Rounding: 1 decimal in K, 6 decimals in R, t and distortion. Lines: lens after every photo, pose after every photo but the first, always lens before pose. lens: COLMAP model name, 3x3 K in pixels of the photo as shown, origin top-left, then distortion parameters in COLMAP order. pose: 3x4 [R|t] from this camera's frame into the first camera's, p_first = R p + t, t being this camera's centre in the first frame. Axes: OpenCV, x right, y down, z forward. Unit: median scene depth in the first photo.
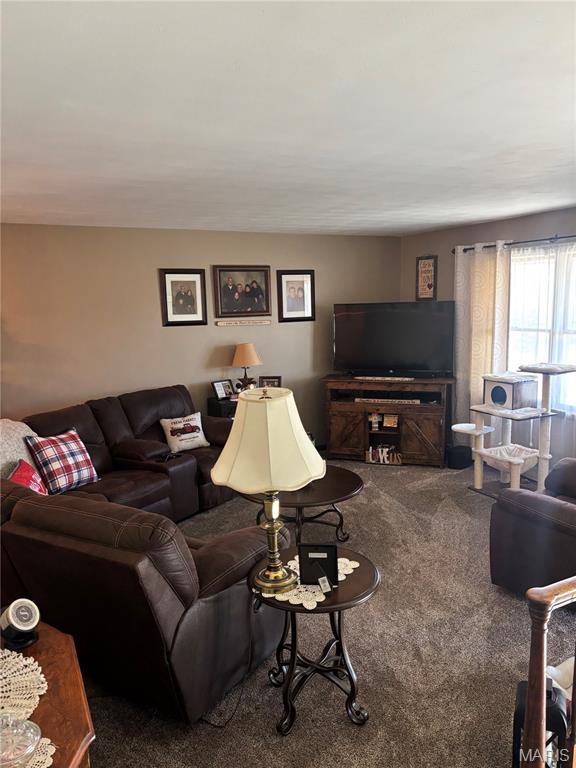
lens RADIAL K [[578.0, 0, 289.1], [0, 578.0, 382.7], [0, 0, 1]] dist [0.035095, -0.010910]
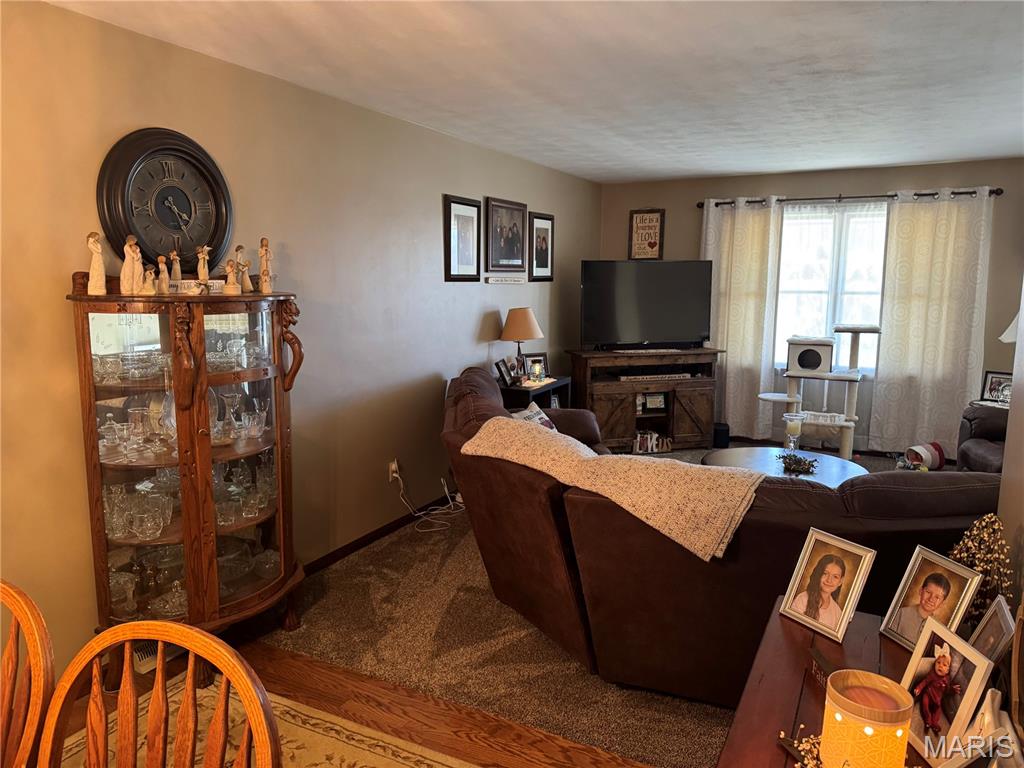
lens RADIAL K [[733.7, 0, 512.3], [0, 733.7, 387.0], [0, 0, 1]] dist [0.031472, -0.016517]
pose [[0.817869, -0.060912, 0.572171, -0.614467], [0.063834, 0.997848, 0.014984, 0.016613], [-0.571853, 0.024269, 0.819997, 0.245928]]
